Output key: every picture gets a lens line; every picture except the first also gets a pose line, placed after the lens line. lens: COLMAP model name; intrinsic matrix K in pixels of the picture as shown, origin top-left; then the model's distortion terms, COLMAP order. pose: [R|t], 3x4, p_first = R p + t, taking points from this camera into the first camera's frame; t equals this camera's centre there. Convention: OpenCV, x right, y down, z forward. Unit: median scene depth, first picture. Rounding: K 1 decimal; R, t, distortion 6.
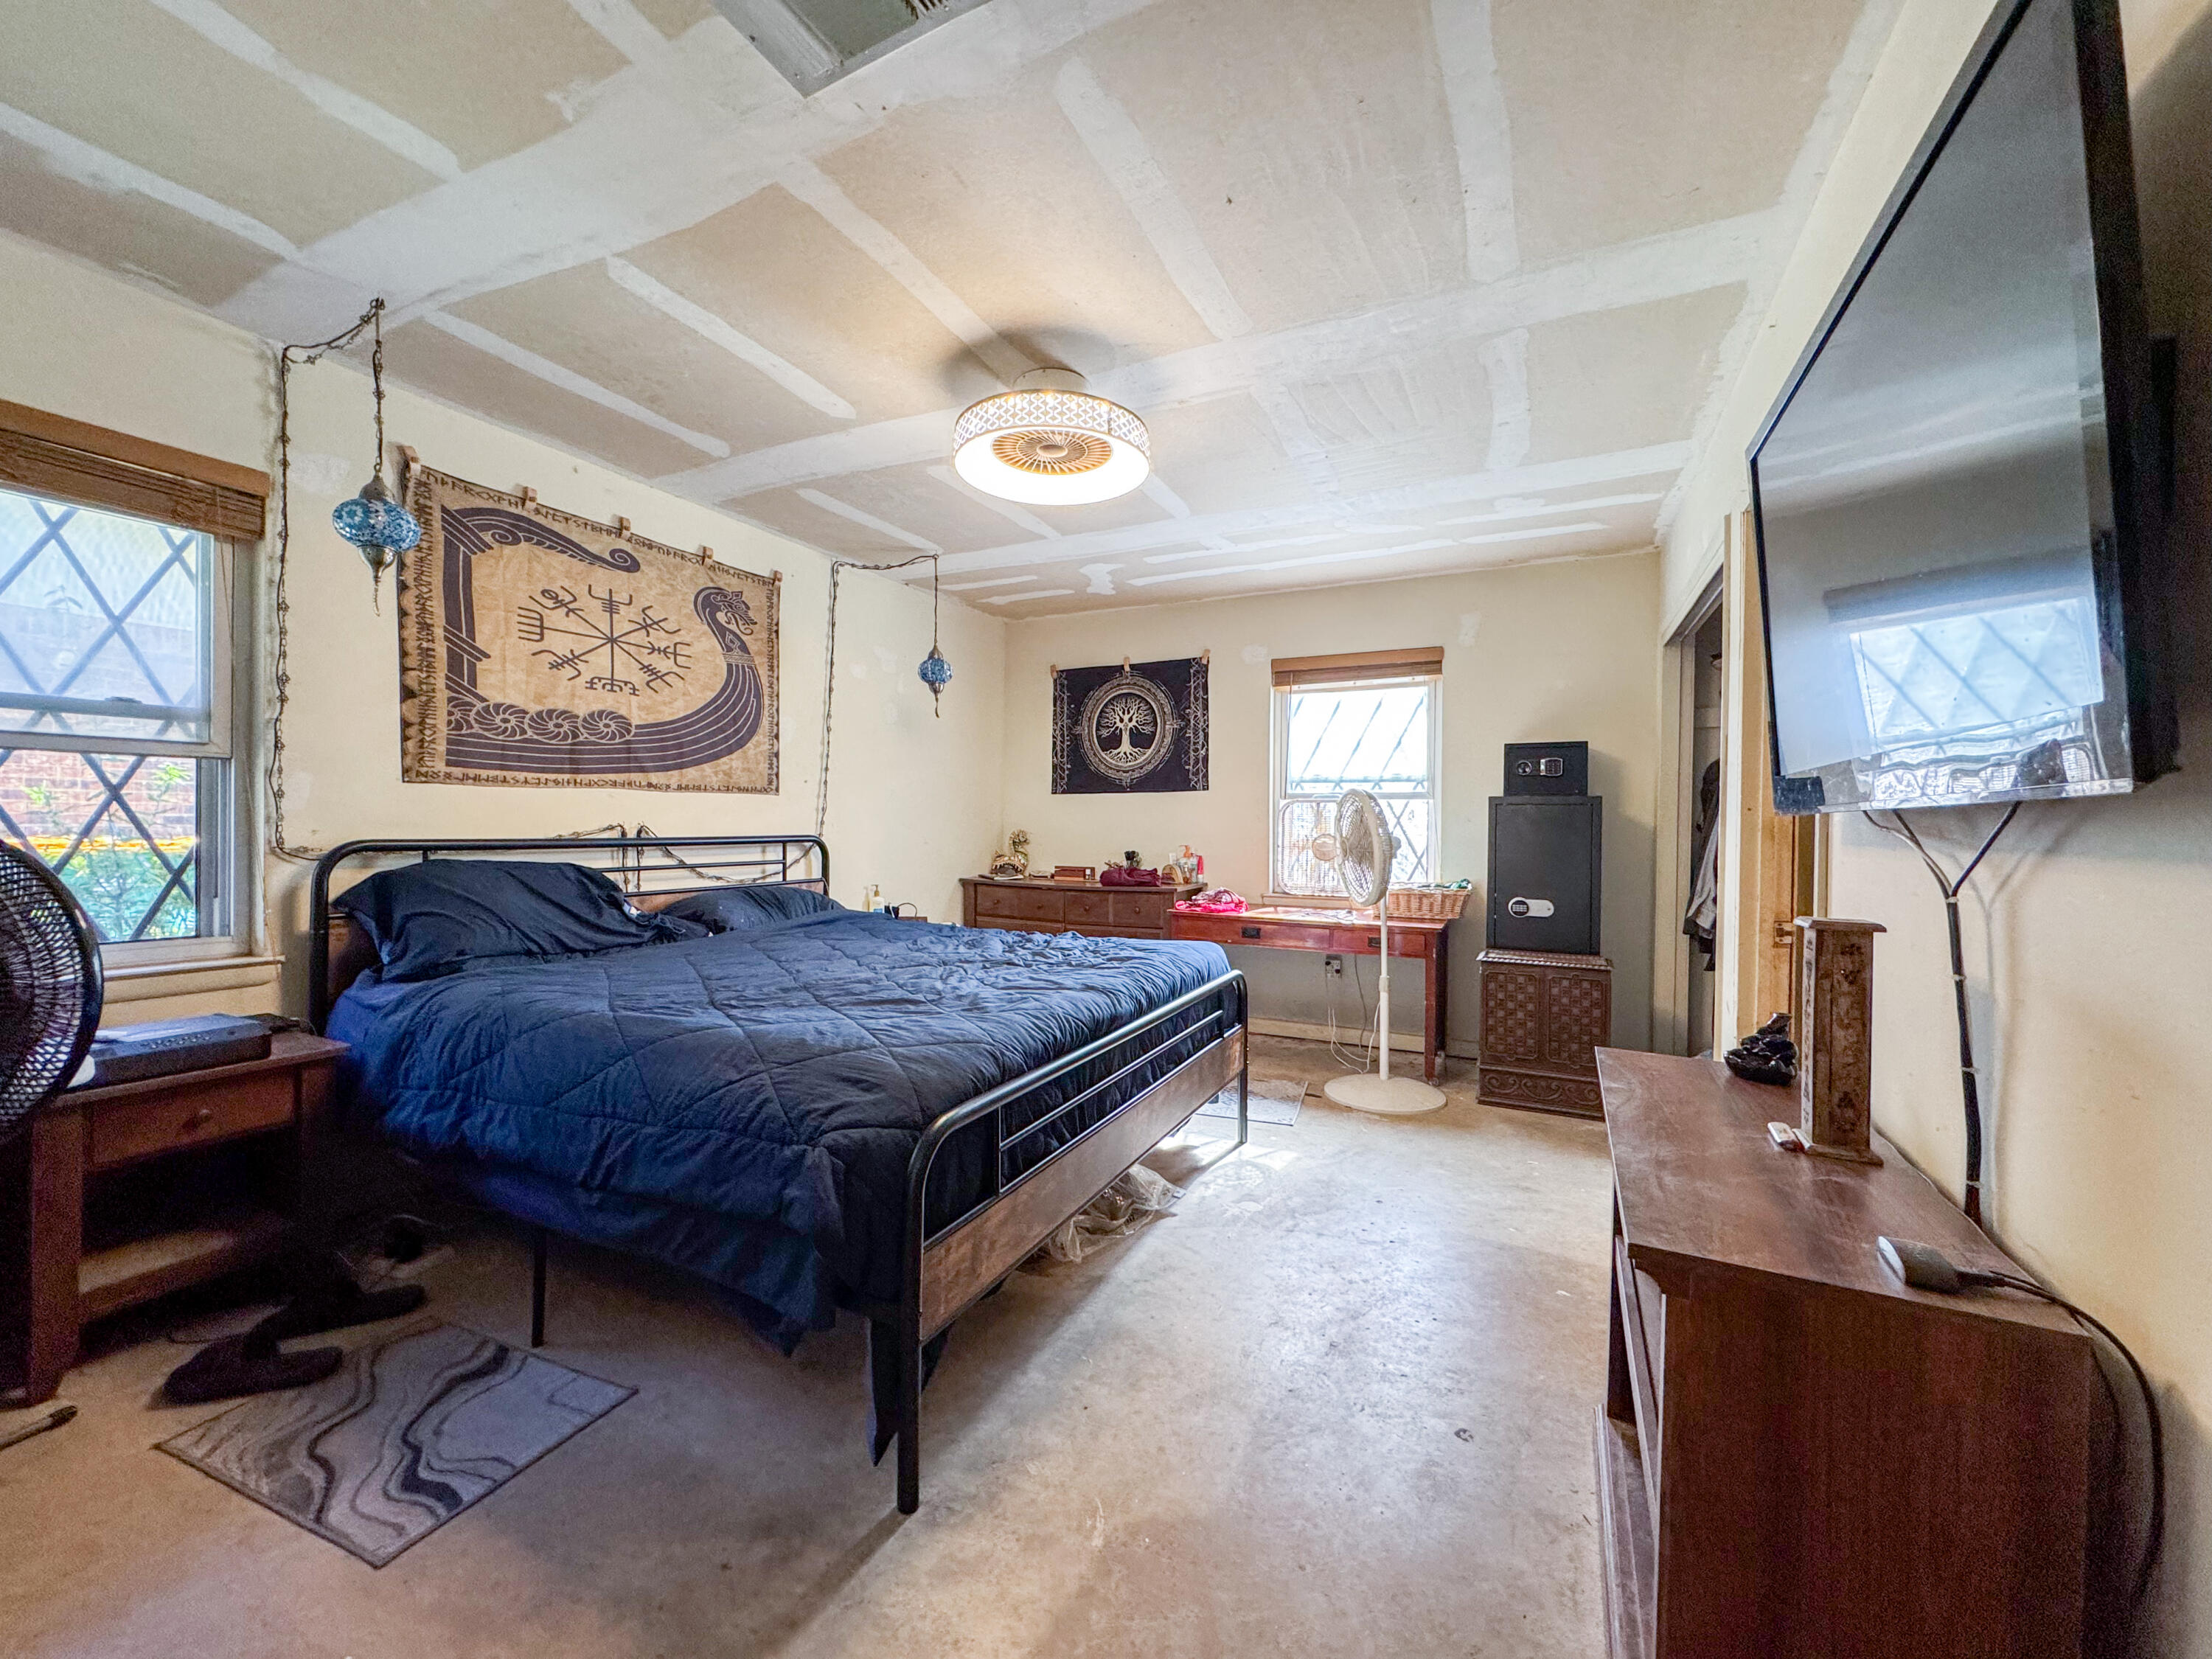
lens RADIAL K [[879.9, 0, 1101.9], [0, 879.9, 823.7], [0, 0, 1]] dist [-0.002162, -0.000326]
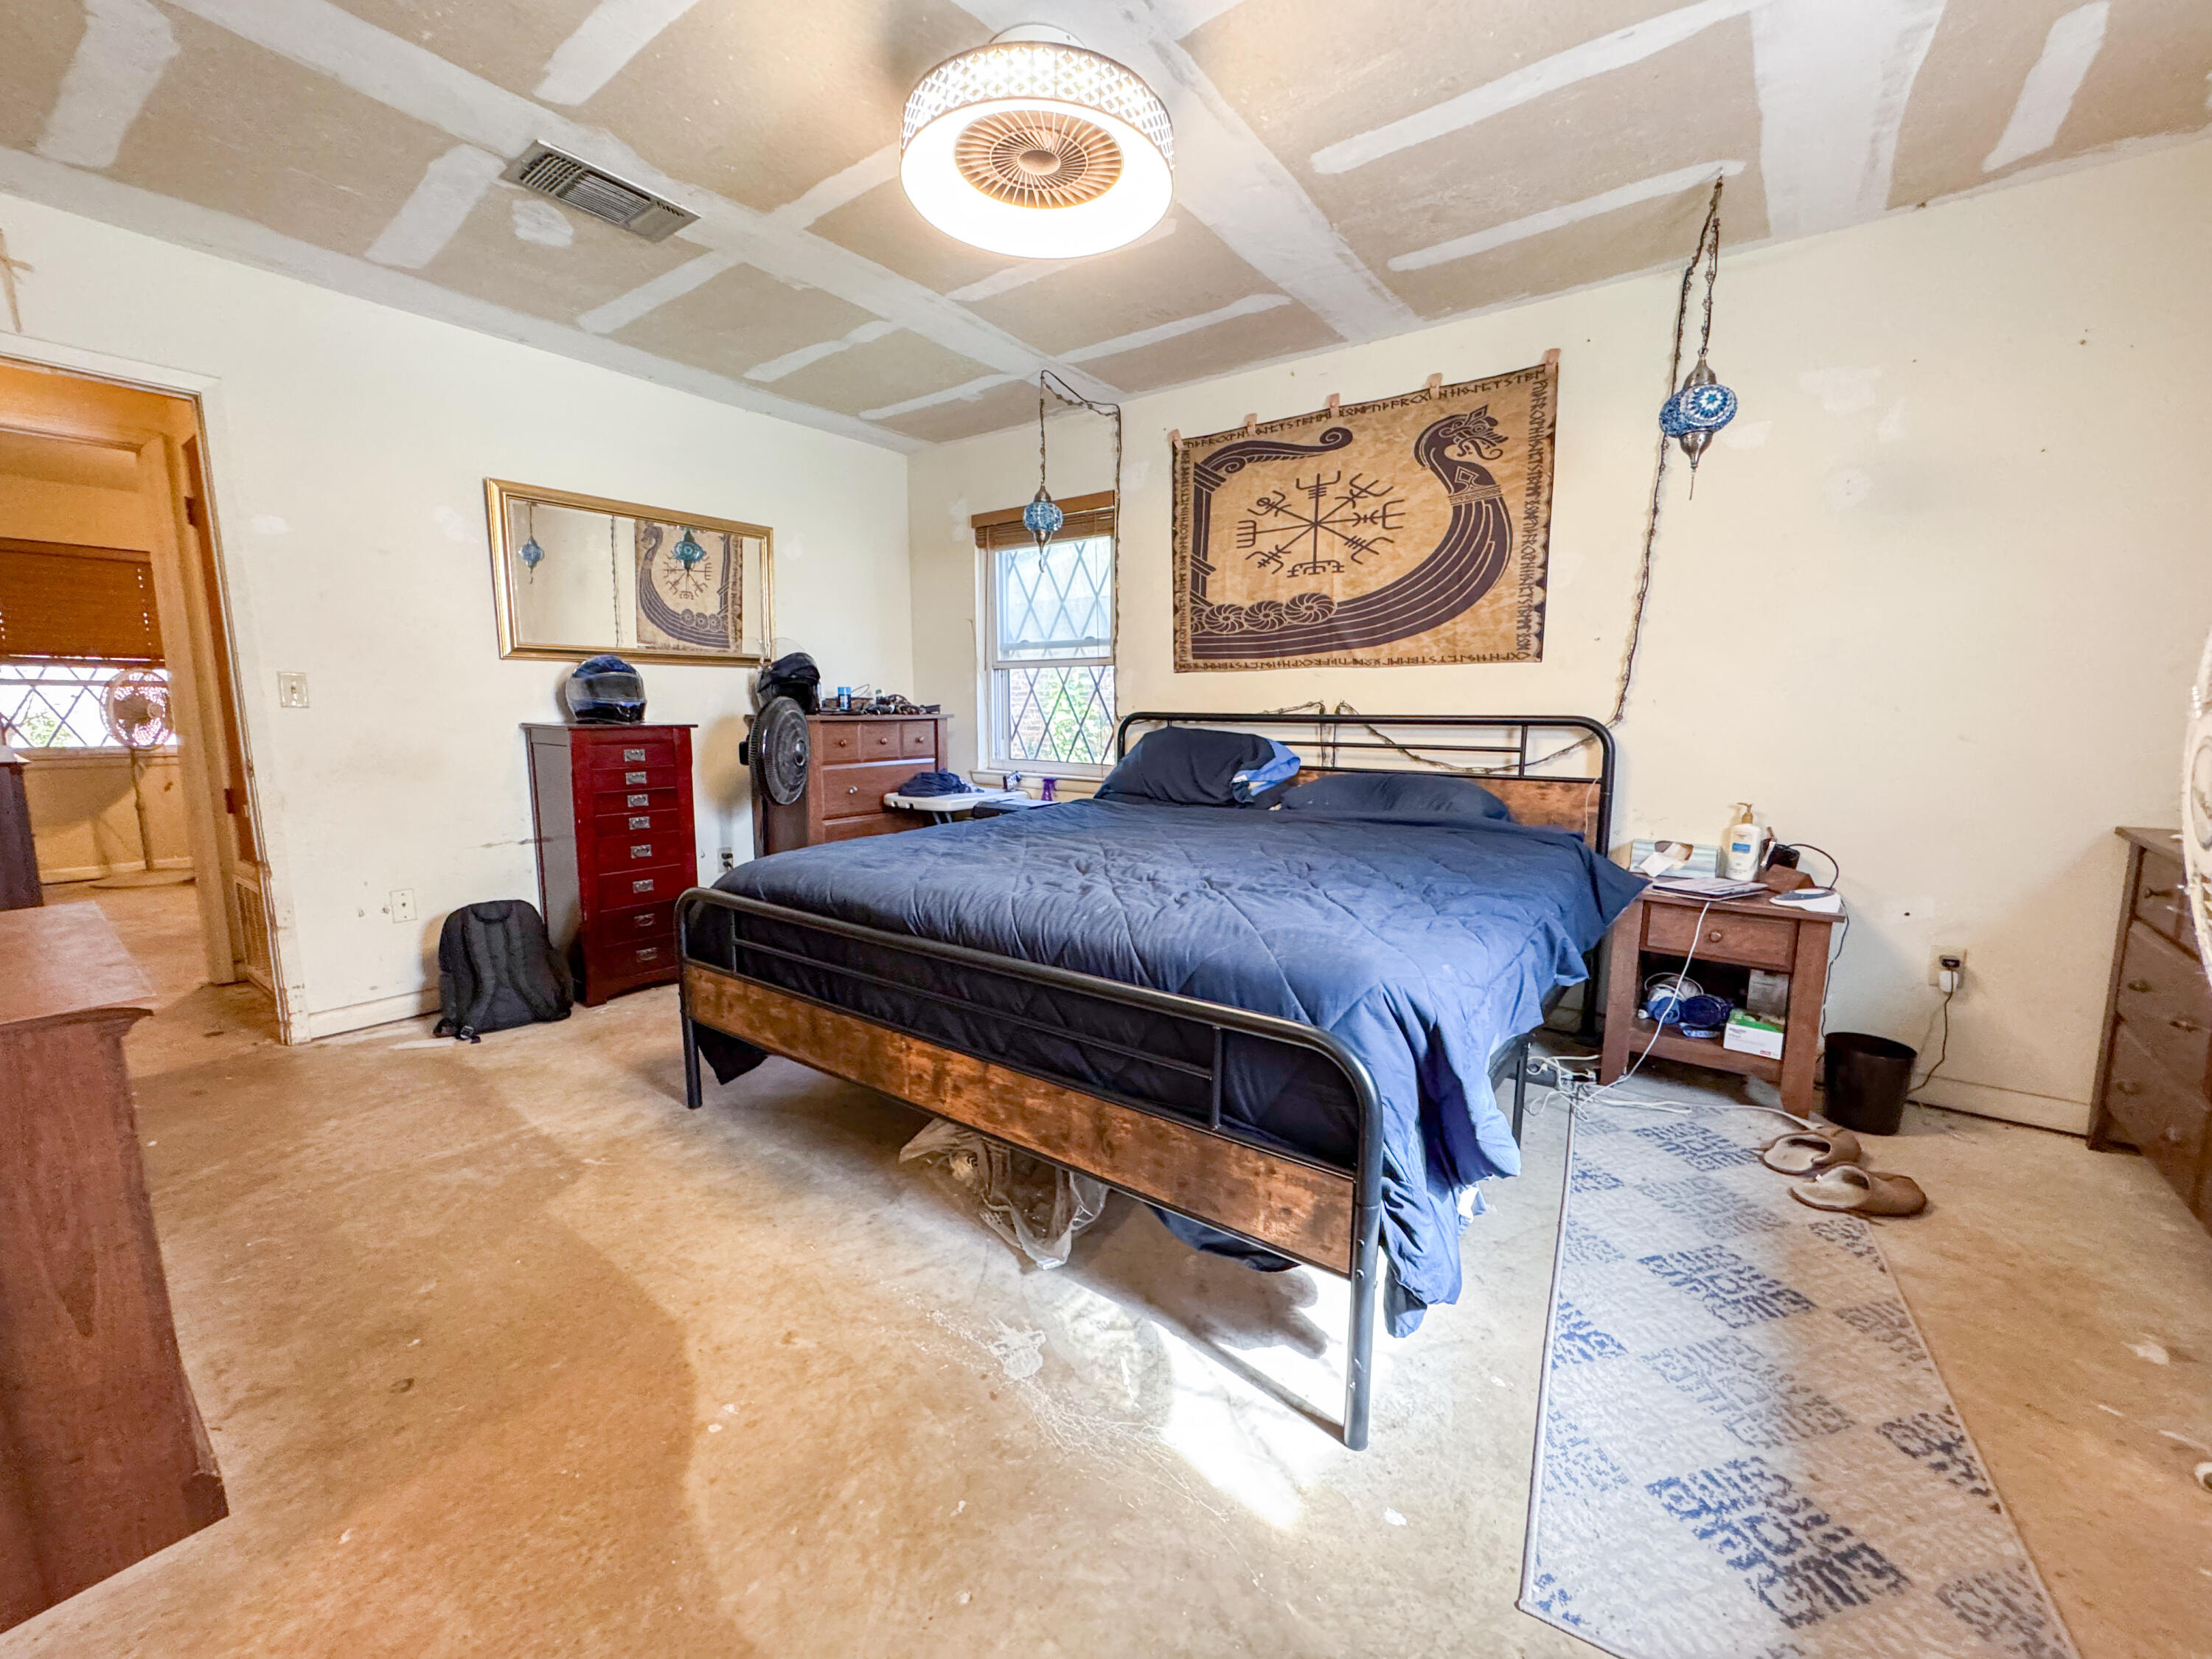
lens RADIAL K [[879.9, 0, 1101.9], [0, 879.9, 823.7], [0, 0, 1]] dist [-0.002162, -0.000326]
pose [[-0.183683, 0.111237, -0.976671, 0.551329], [-0.013150, 0.993209, 0.115594, 0.028164], [0.982898, 0.034075, -0.180973, 0.946188]]
